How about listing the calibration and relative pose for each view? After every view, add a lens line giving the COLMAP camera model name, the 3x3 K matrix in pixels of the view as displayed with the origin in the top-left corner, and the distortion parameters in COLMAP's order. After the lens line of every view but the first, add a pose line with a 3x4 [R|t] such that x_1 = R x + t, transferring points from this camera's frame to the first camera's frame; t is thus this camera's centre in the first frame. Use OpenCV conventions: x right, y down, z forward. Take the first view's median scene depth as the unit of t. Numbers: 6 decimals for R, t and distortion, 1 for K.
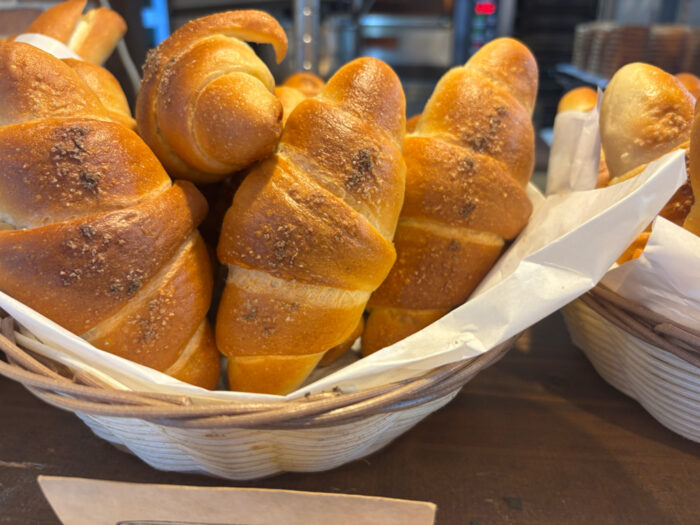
lens RADIAL K [[527.1, 0, 350.0], [0, 527.1, 262.5], [0, 0, 1]] dist [0.002118, 0.001301]
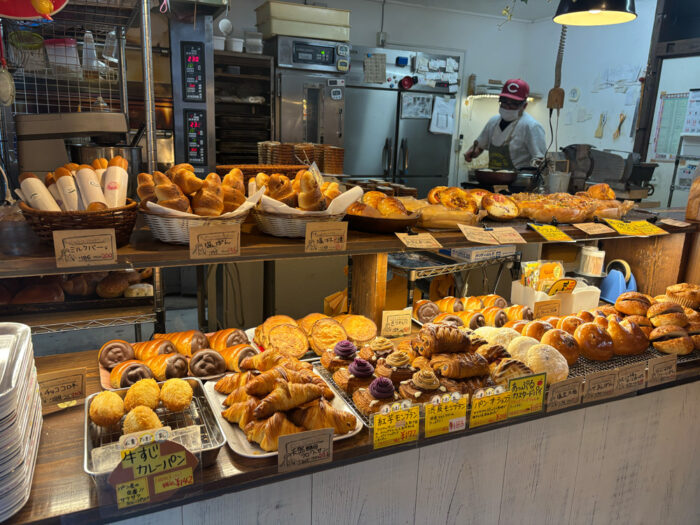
lens RADIAL K [[527.1, 0, 350.0], [0, 527.1, 262.5], [0, 0, 1]] dist [0.002118, 0.001301]
pose [[0.861218, -0.082625, 0.501475, -1.536664], [0.158509, 0.981148, -0.110561, 1.333493], [-0.482886, 0.174706, 0.858079, -4.127178]]
